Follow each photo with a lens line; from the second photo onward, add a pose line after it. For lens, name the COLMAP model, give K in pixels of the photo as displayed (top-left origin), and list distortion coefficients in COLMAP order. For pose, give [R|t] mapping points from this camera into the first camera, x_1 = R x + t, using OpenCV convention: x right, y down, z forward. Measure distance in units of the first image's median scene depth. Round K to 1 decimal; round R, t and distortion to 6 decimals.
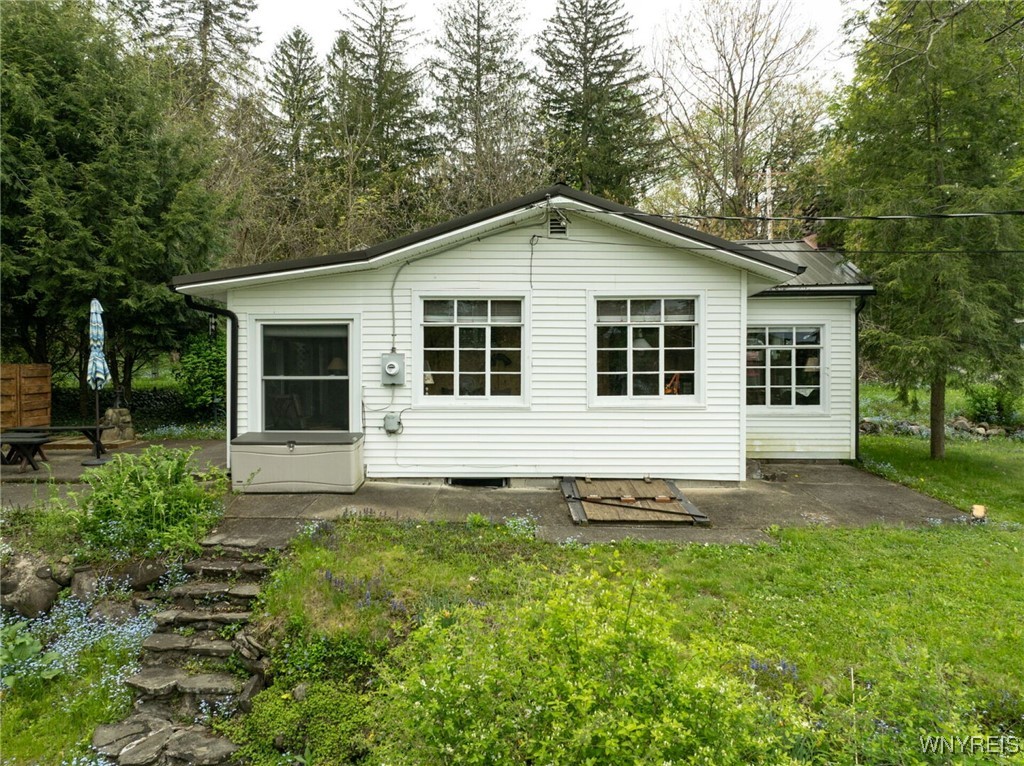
lens RADIAL K [[713.9, 0, 521.5], [0, 713.9, 383.6], [0, 0, 1]] dist [-0.039892, 0.001302]
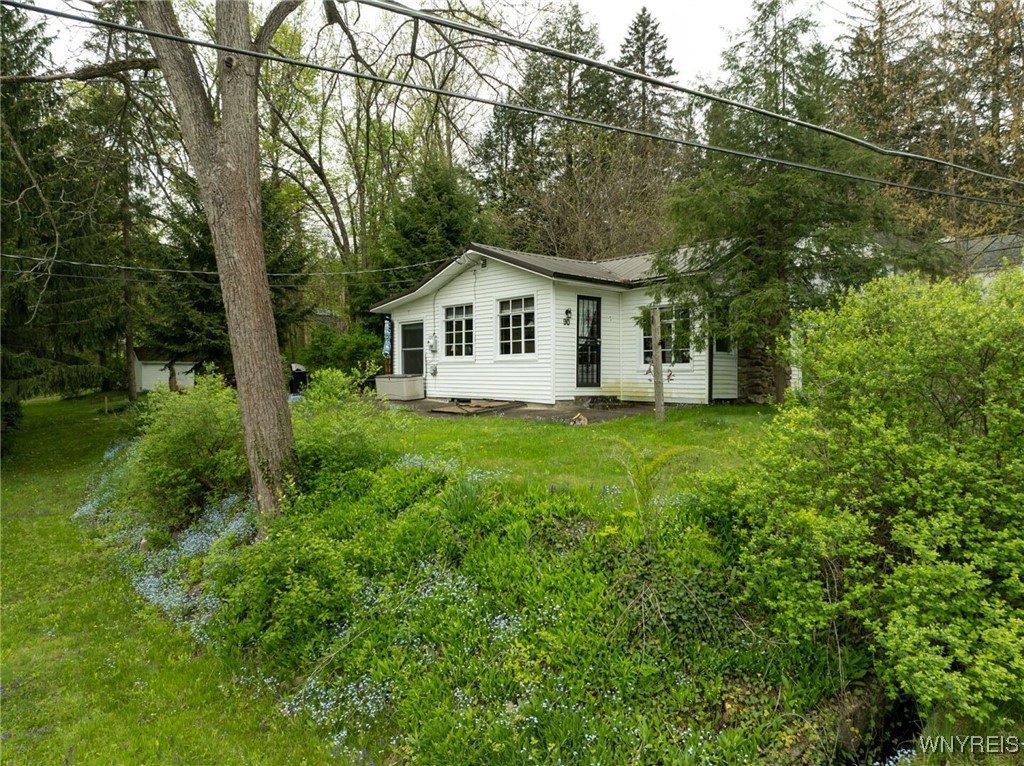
lens RADIAL K [[720.5, 0, 512.0], [0, 720.5, 383.0], [0, 0, 1]] dist [-0.045533, 0.015314]
pose [[0.642711, 0.010238, -0.766041, 1.535421], [0.043314, 0.997826, 0.049677, -0.000350], [0.764884, -0.065108, 0.640870, -0.161175]]
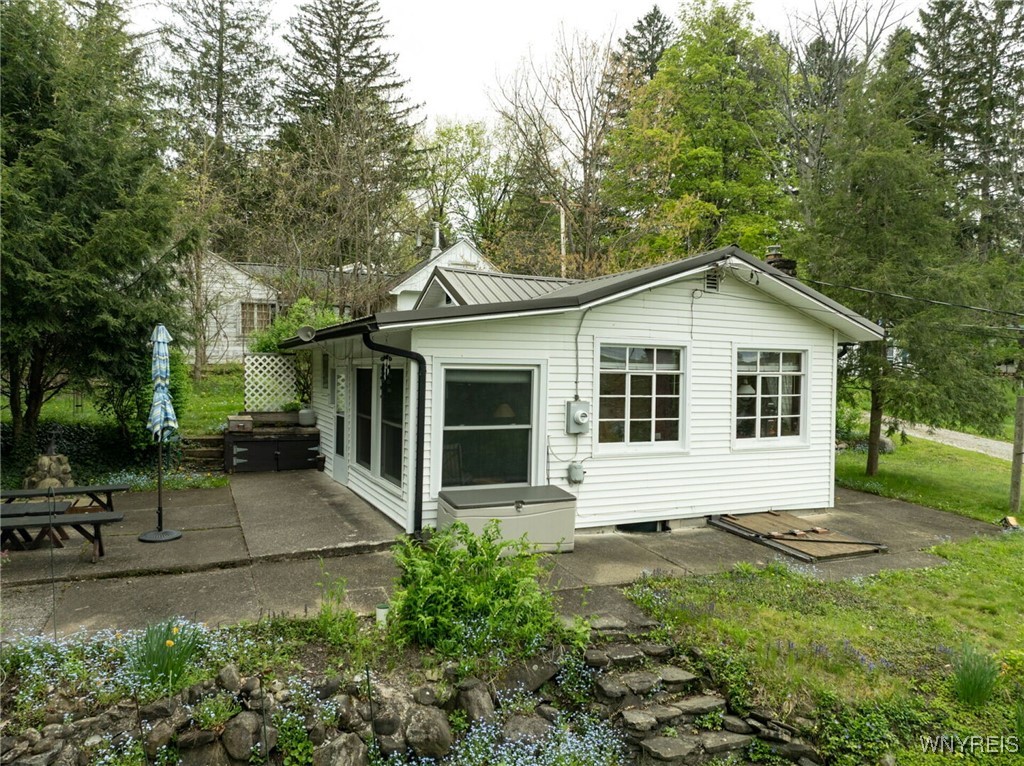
lens RADIAL K [[720.5, 0, 512.0], [0, 720.5, 383.0], [0, 0, 1]] dist [-0.045533, 0.015314]
pose [[0.907730, 0.006827, 0.419498, -0.667046], [-0.004975, 0.999972, -0.005507, -0.060845], [-0.419524, 0.002912, 0.907739, 0.145800]]
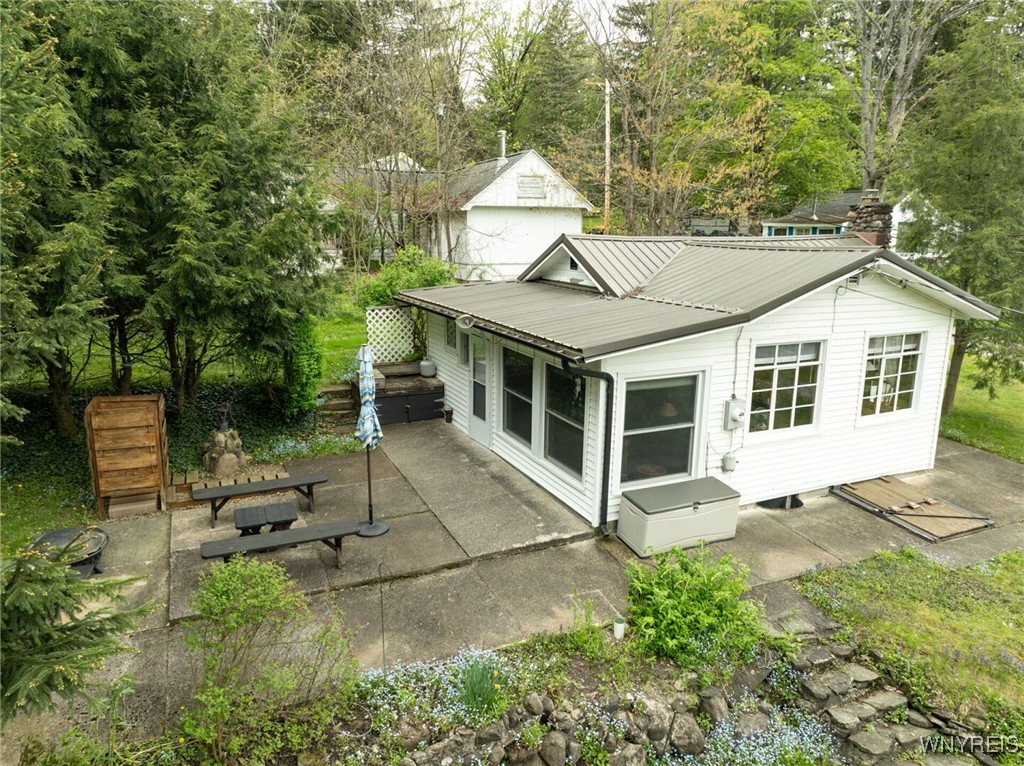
lens RADIAL K [[719.2, 0, 512.0], [0, 719.2, 383.0], [0, 0, 1]] dist [-0.042188, 0.010633]
pose [[0.907432, -0.082726, 0.411975, -0.913605], [-0.000006, 0.980426, 0.196886, -0.275433], [-0.420199, -0.178663, 0.889670, 0.189222]]
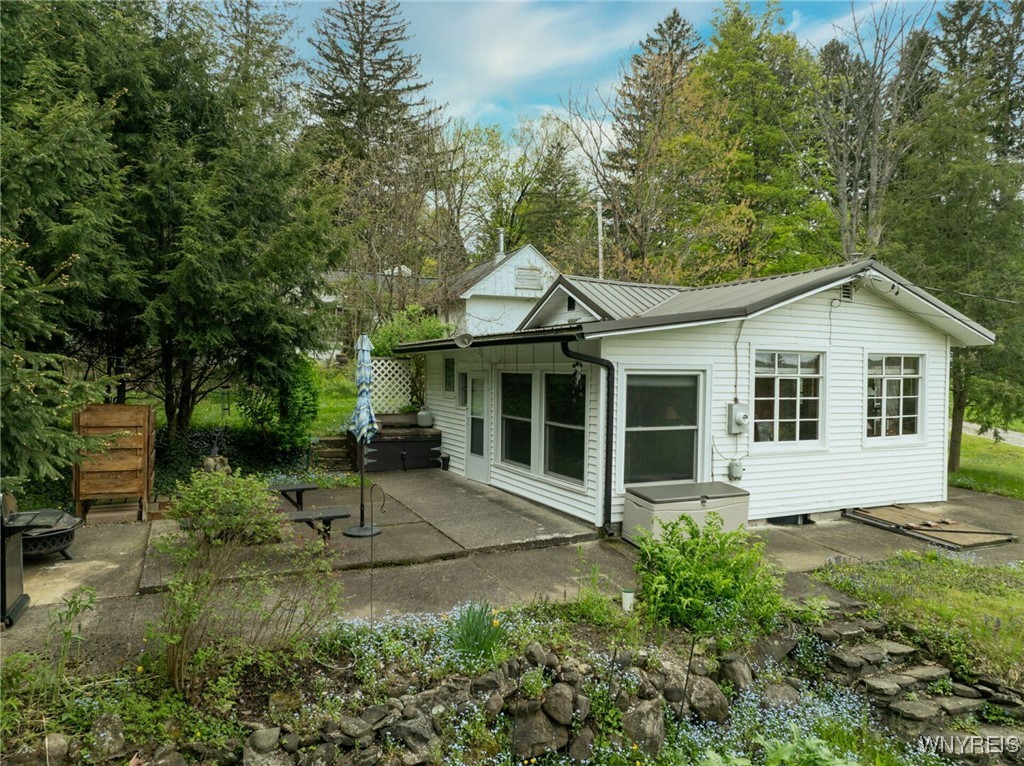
lens RADIAL K [[718.0, 0, 511.9], [0, 718.0, 387.8], [0, 0, 1]] dist [-0.043452, 0.015355]
pose [[0.905671, -0.000097, 0.423982, -0.918093], [-0.001061, 0.999996, 0.002496, -0.067172], [-0.423980, -0.002711, 0.905667, 0.186410]]
